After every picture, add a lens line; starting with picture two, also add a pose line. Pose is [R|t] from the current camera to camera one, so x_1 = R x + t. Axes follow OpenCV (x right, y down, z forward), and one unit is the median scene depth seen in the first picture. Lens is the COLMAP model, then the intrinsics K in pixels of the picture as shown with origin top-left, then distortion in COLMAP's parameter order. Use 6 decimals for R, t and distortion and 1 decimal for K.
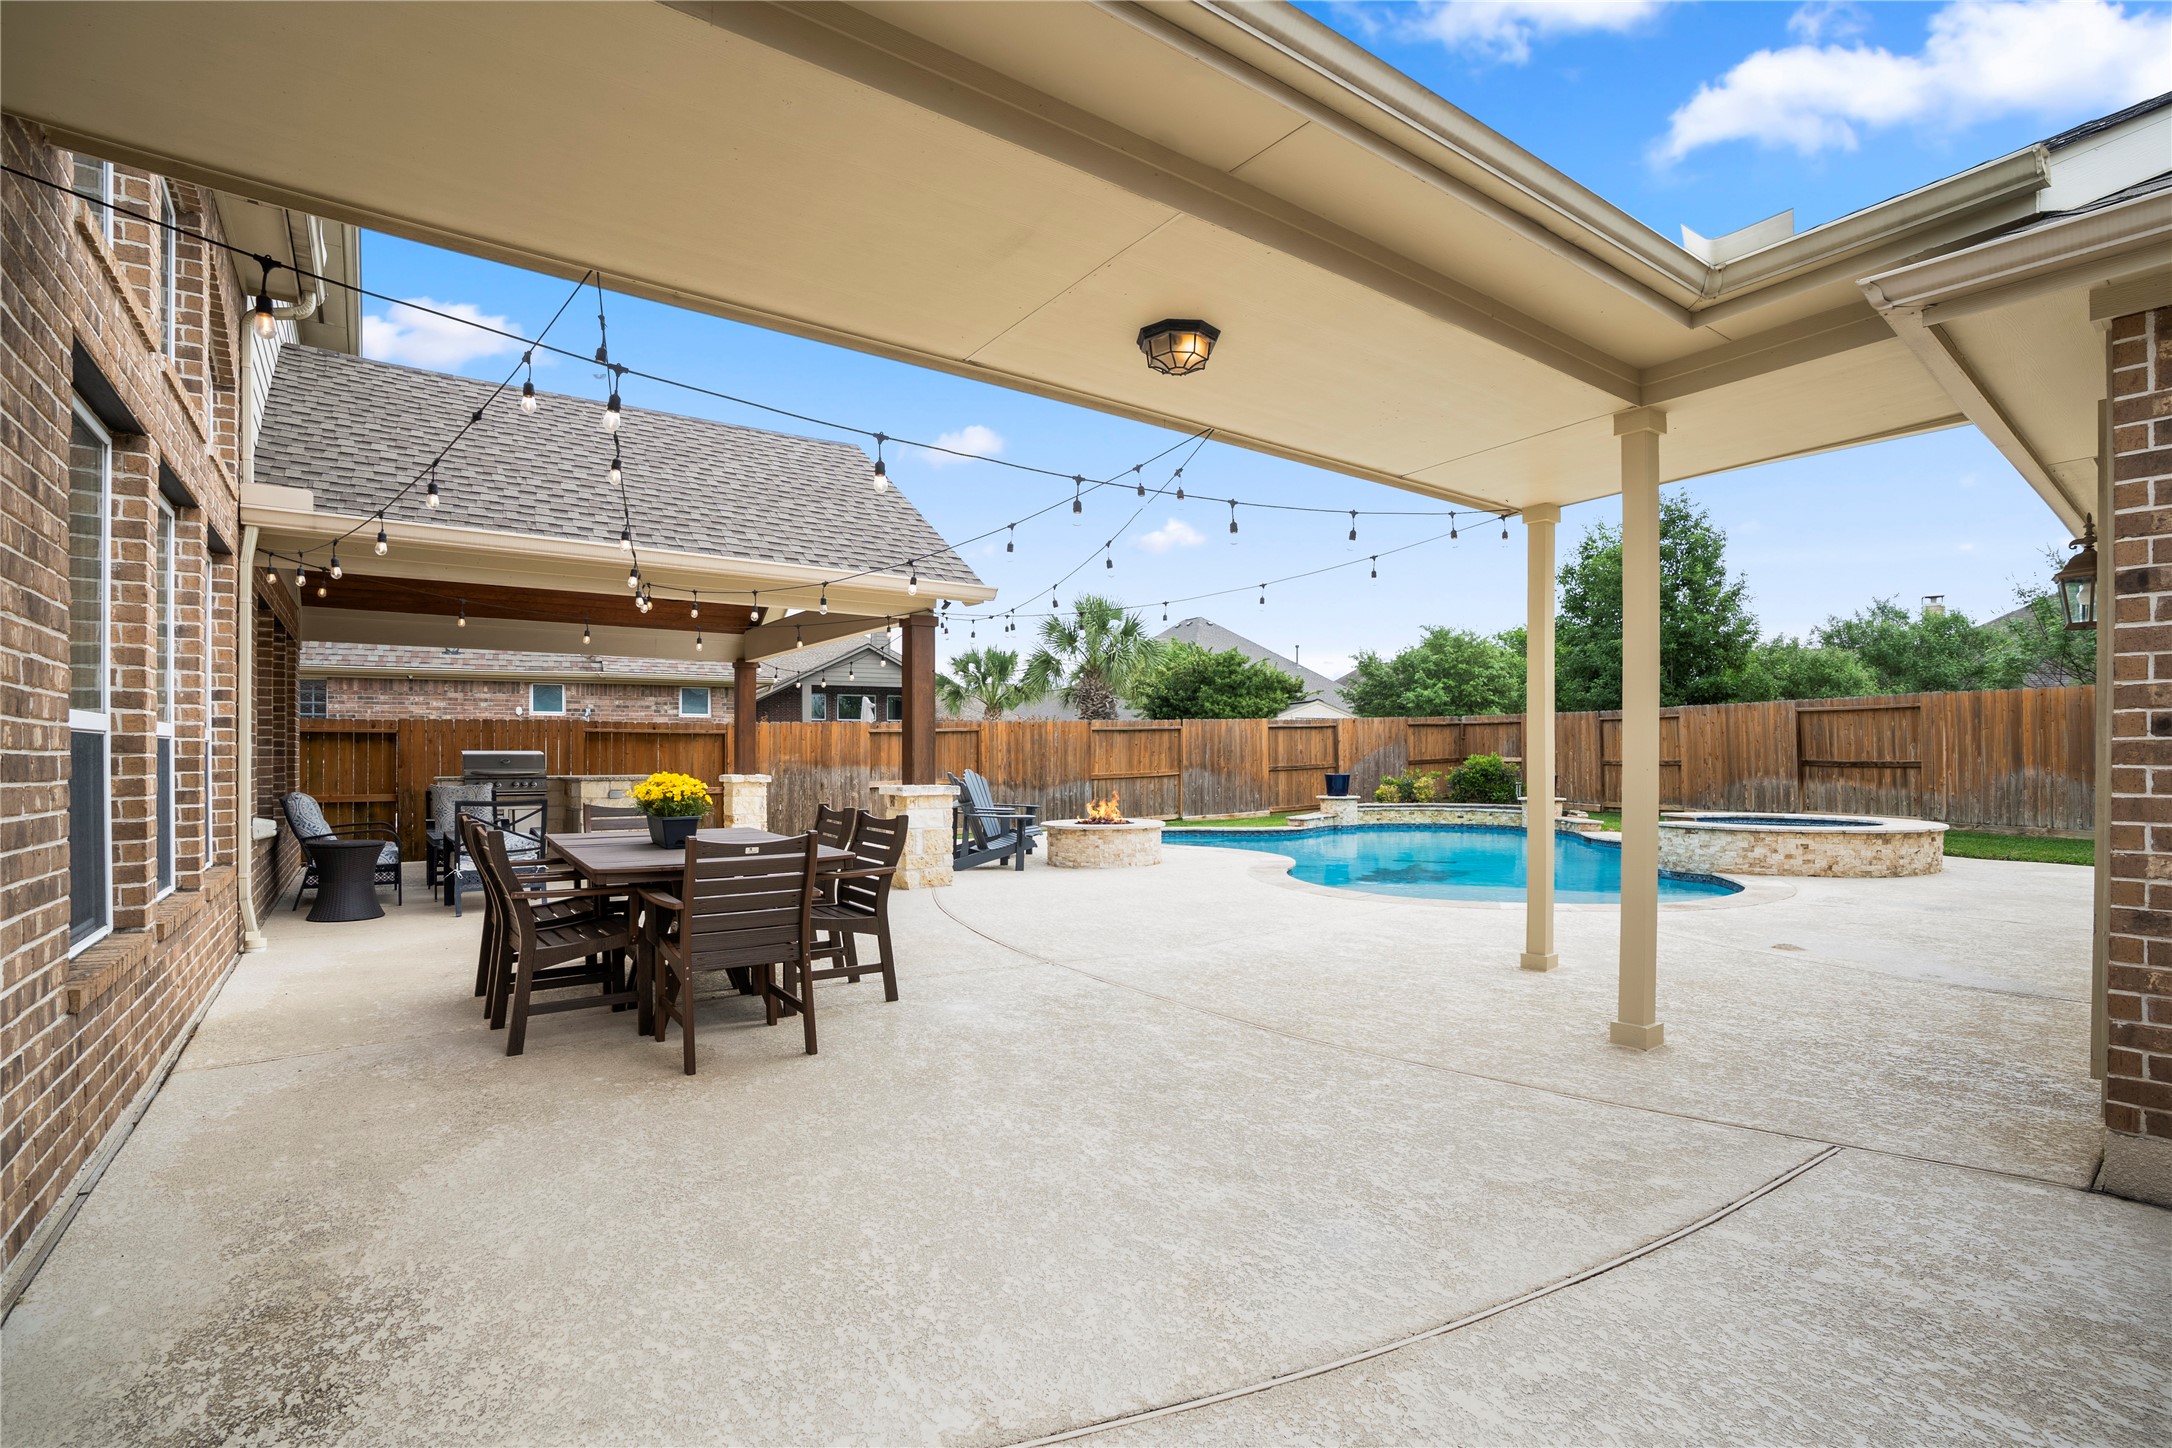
lens RADIAL K [[1004.8, 0, 1083.9], [0, 1004.8, 727.0], [0, 0, 1]] dist [-0.005777, 0.000254]
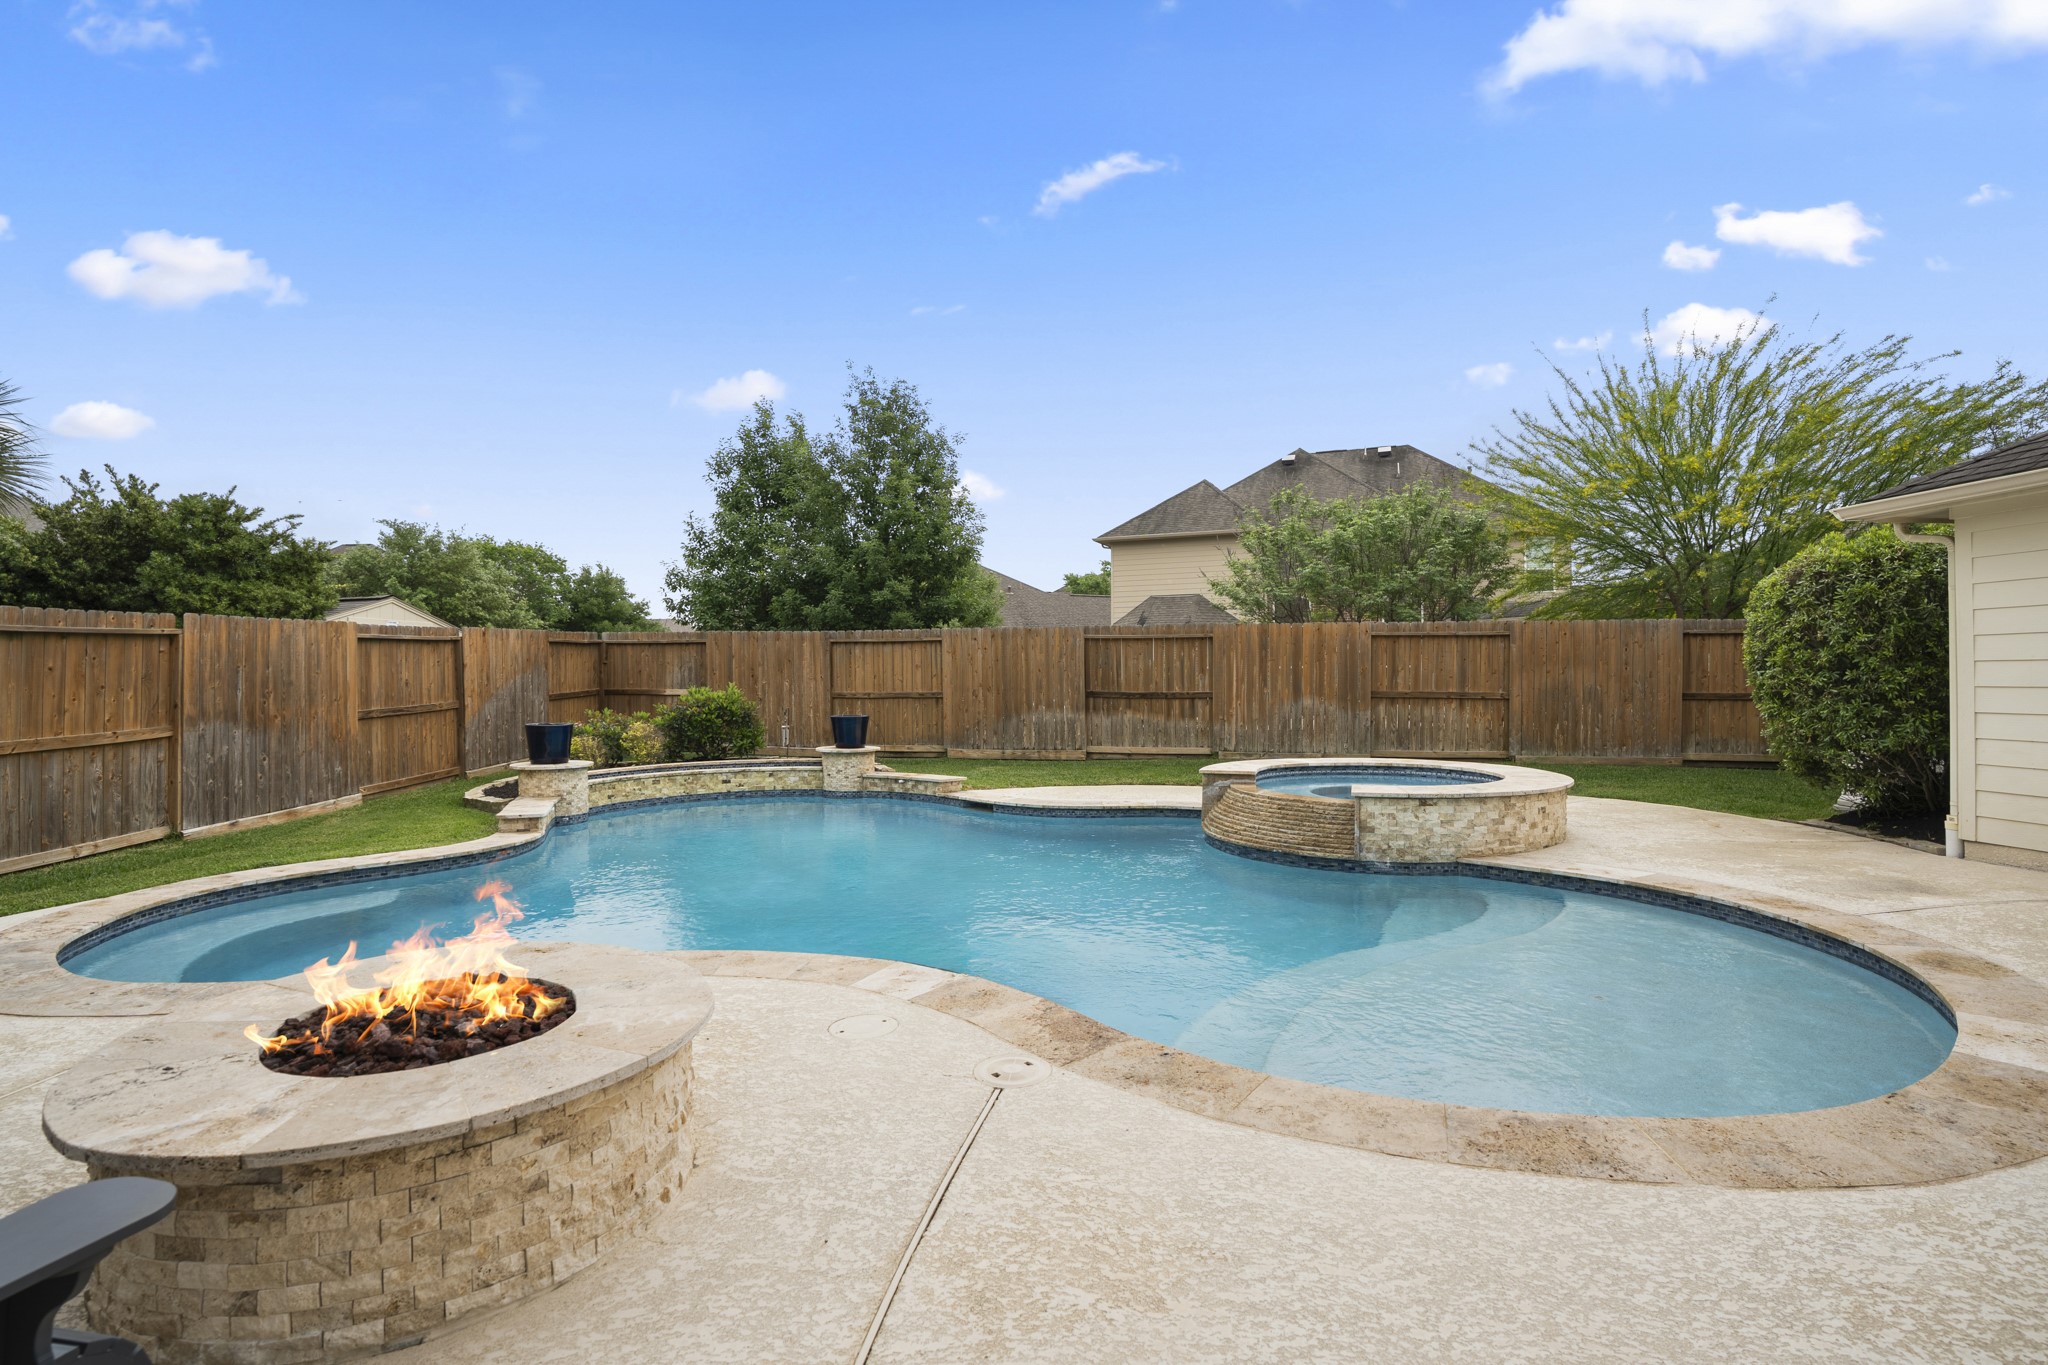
lens RADIAL K [[947.5, 0, 1022.0], [0, 947.5, 685.3], [0, 0, 1]] dist [-0.005777, 0.000254]
pose [[0.542528, -0.006648, 0.840011, -0.055398], [-0.020777, 0.999557, 0.021330, 0.008521], [-0.839780, -0.029025, 0.542150, 0.500882]]
